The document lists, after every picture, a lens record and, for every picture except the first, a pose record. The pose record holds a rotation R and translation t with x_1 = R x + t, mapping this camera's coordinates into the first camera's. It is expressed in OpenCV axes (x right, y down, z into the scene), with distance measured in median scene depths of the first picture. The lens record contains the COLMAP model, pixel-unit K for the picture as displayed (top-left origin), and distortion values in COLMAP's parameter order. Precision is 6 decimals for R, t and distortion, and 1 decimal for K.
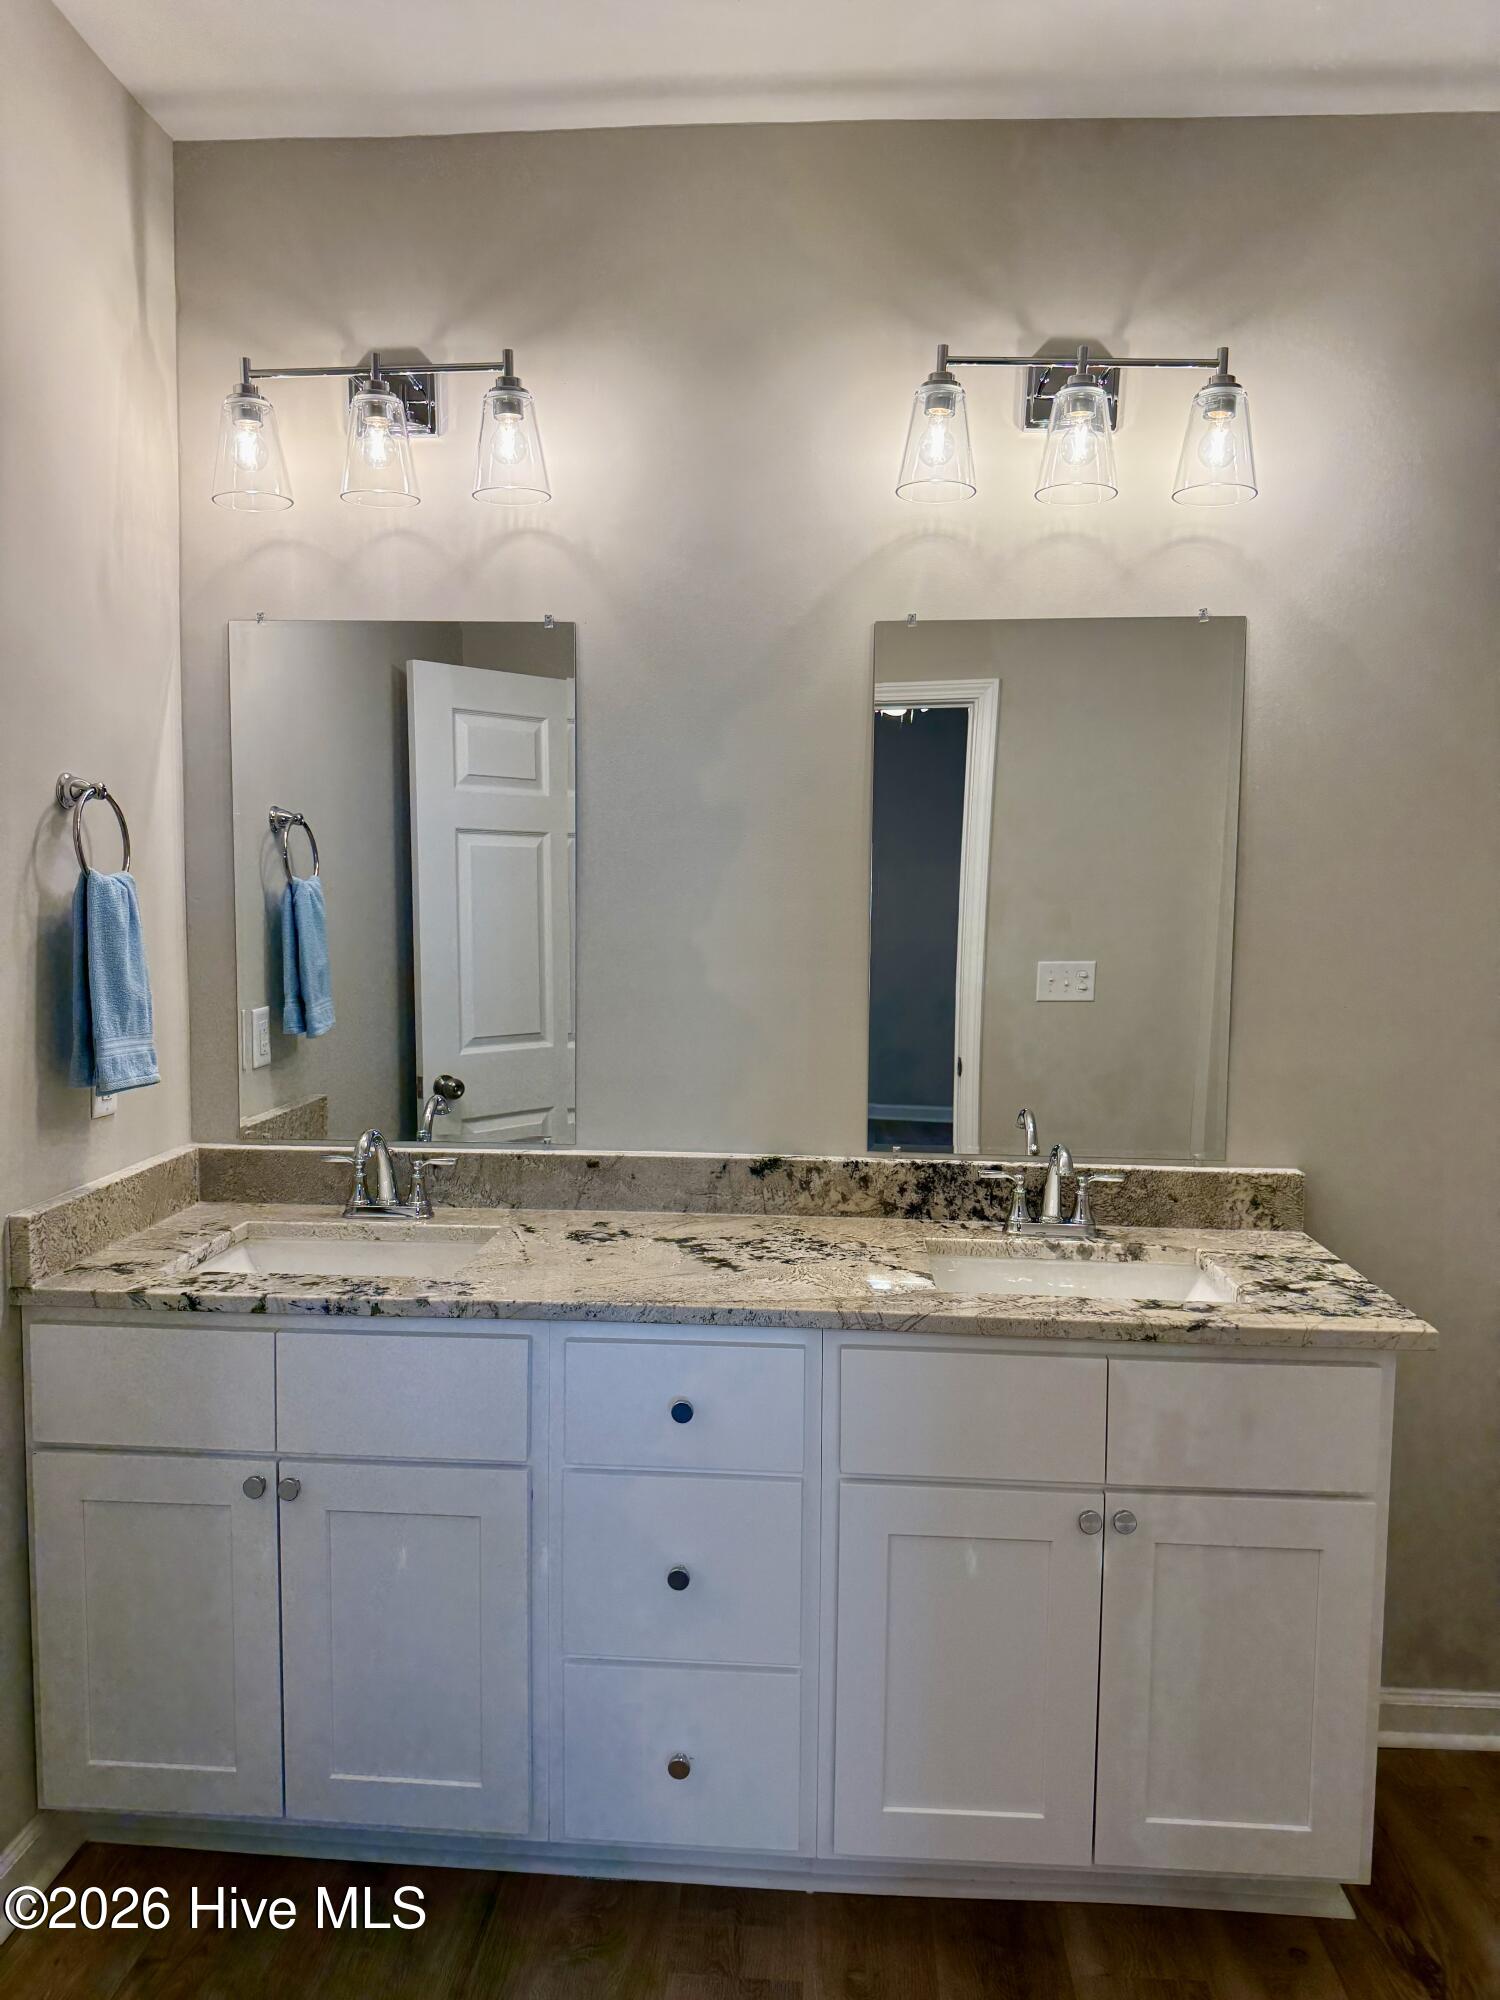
lens RADIAL K [[1488.8, 0, 737.0], [0, 1488.8, 992.9], [0, 0, 1]] dist [0.124392, -0.083260]
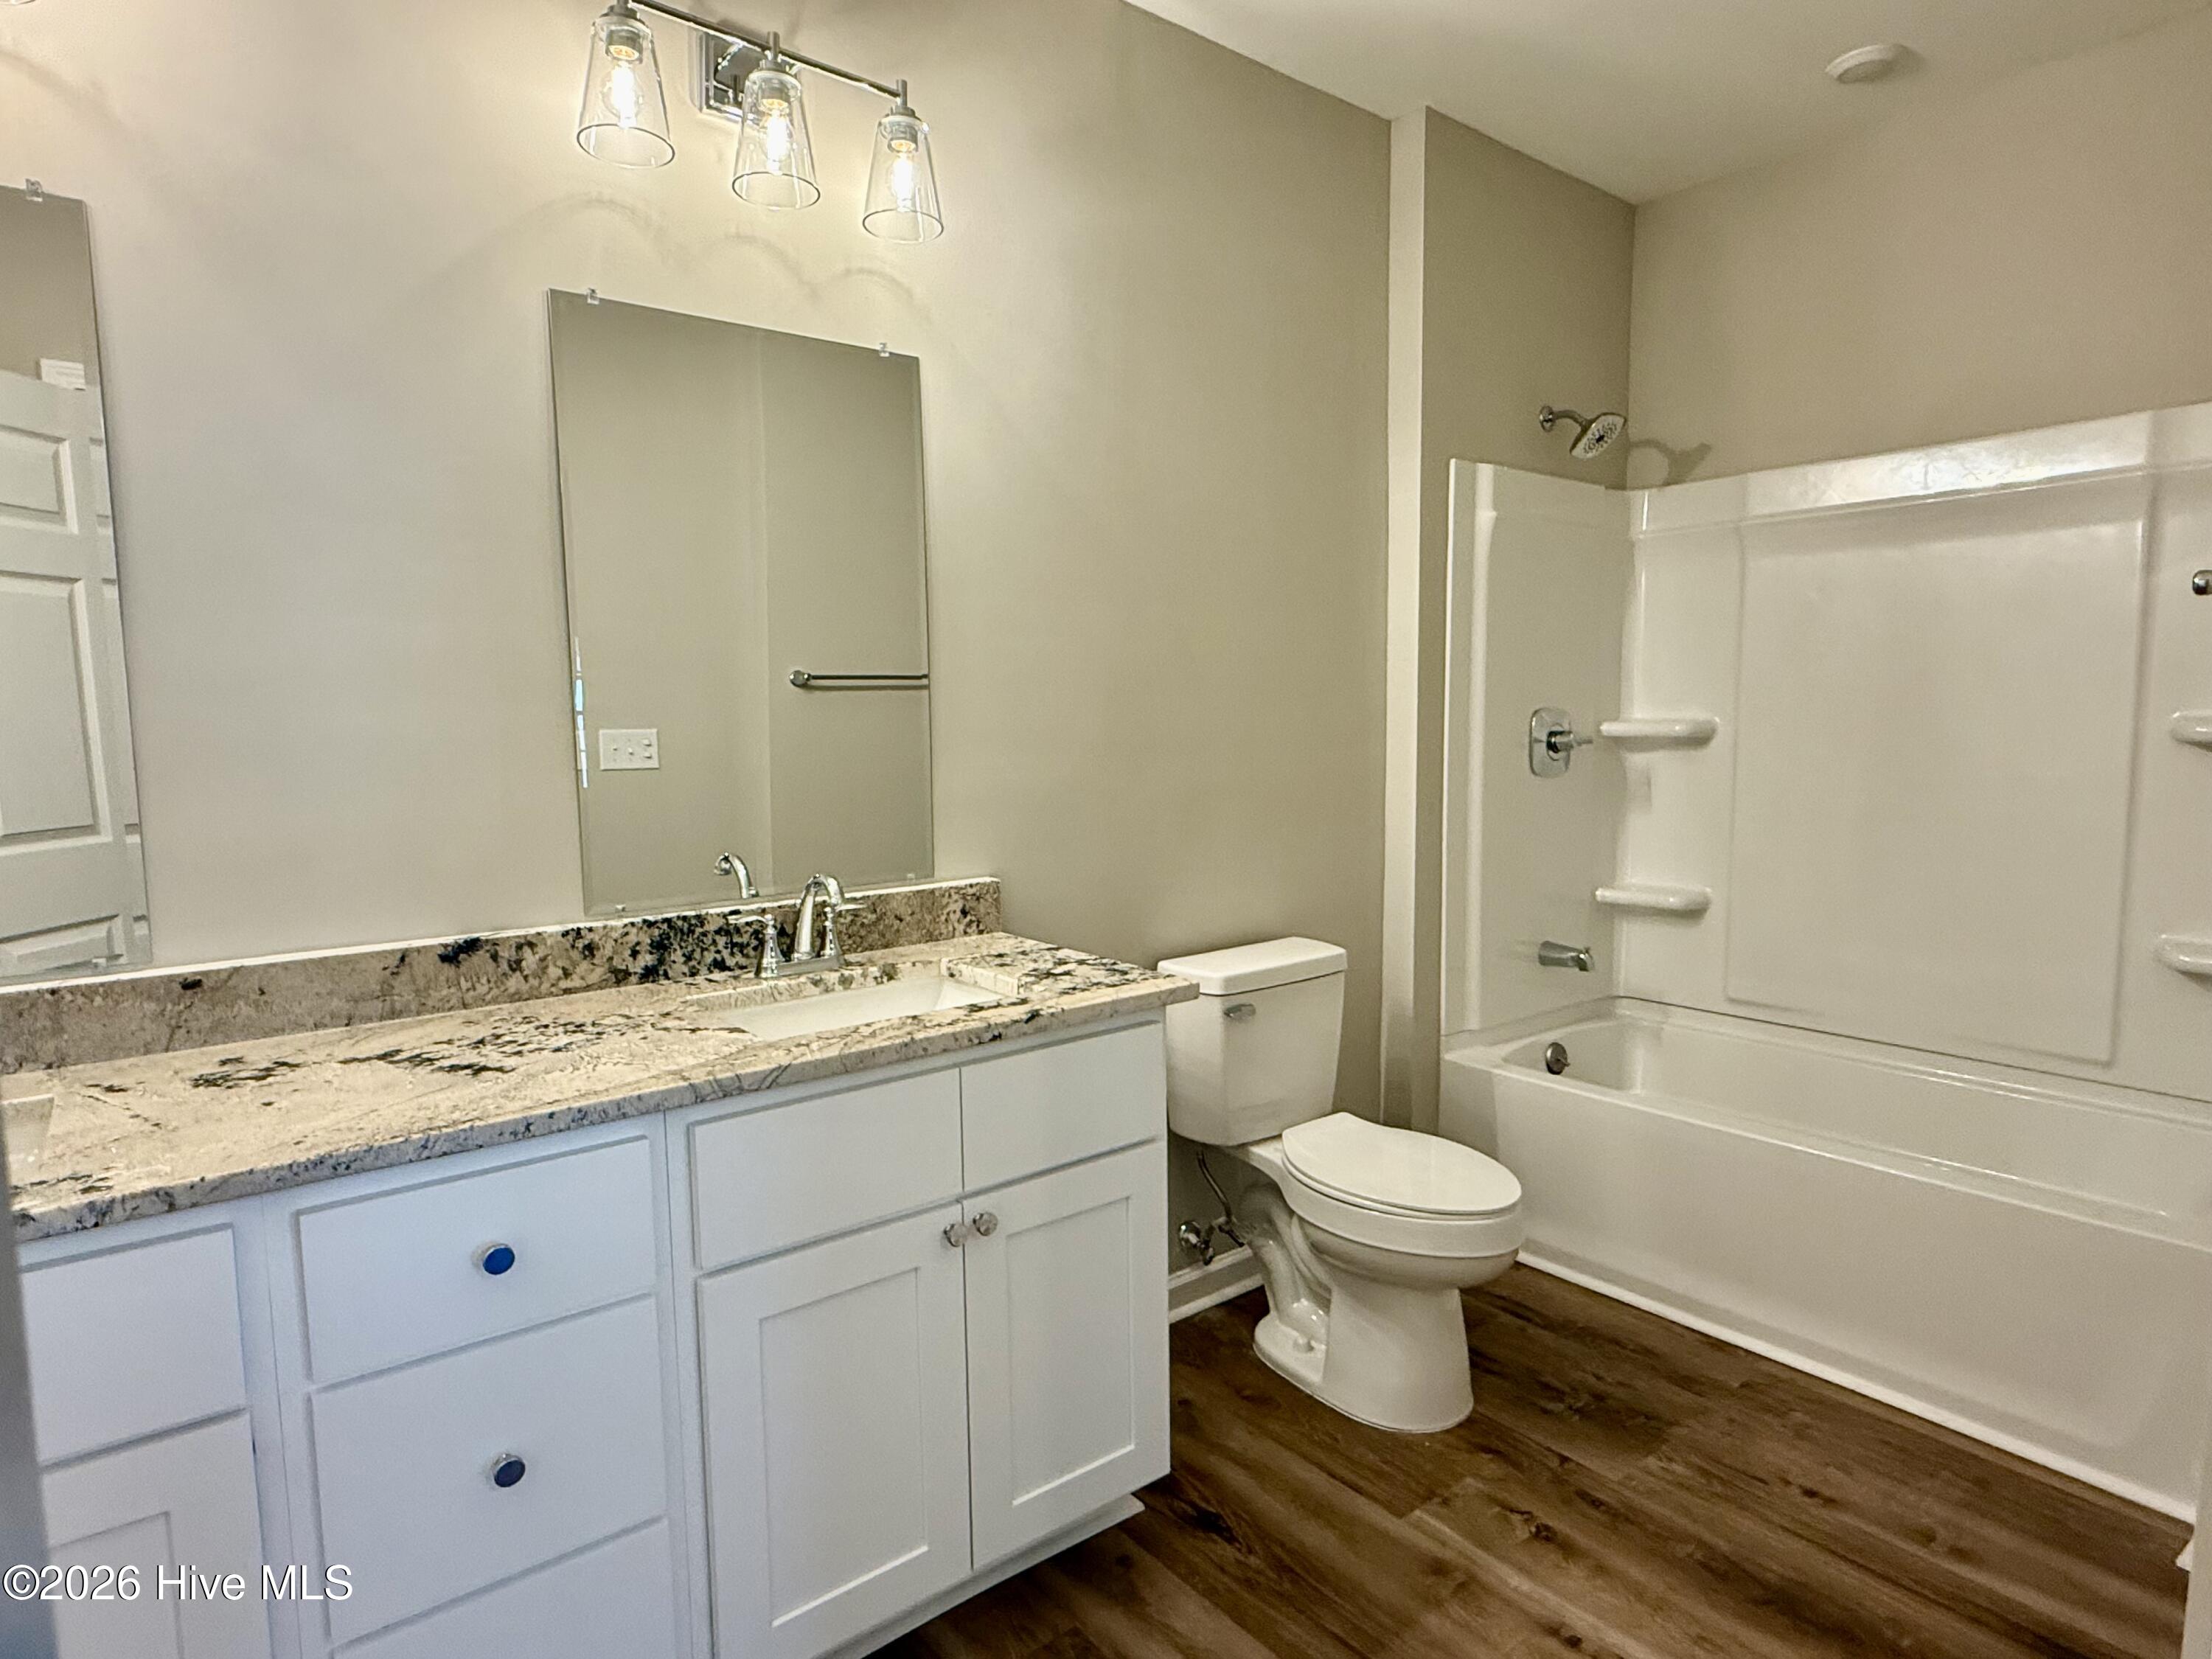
lens RADIAL K [[1282.2, 0, 1114.0], [0, 1282.2, 812.1], [0, 0, 1]] dist [0.041396, -0.007661]
pose [[0.748953, -0.078822, 0.657918, -0.178262], [0.073563, 0.996653, 0.035664, 0.044710], [-0.658527, 0.021688, 0.752244, 0.249380]]
